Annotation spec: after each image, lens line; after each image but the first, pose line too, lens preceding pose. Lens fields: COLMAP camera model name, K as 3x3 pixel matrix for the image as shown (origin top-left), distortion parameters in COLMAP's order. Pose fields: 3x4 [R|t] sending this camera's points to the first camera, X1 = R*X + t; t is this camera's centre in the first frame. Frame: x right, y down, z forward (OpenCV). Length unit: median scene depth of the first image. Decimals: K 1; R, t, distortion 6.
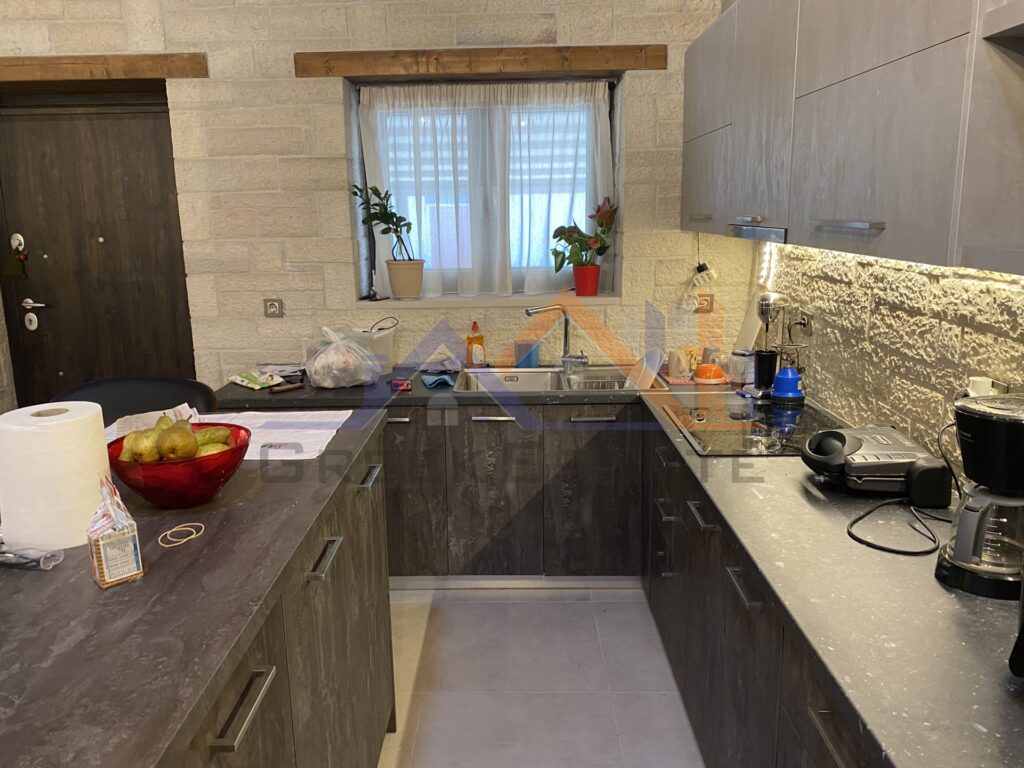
lens RADIAL K [[774.7, 0, 511.3], [0, 774.7, 383.2], [0, 0, 1]] dist [0.047272, -0.061923]
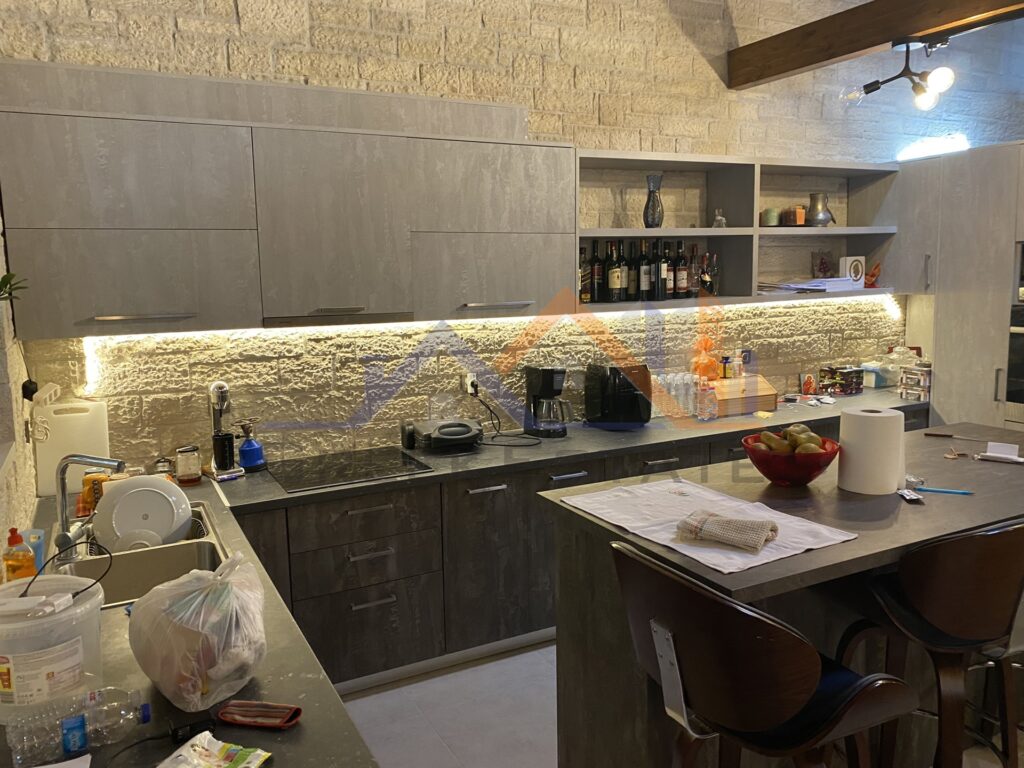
lens RADIAL K [[774.7, 0, 511.1], [0, 774.7, 382.4], [0, 0, 1]] dist [0.047272, -0.061923]
pose [[-0.472056, -0.101279, 0.875731, -1.056303], [0.216941, 0.949485, 0.226749, -0.354403], [-0.854459, 0.297020, -0.426239, 1.454505]]
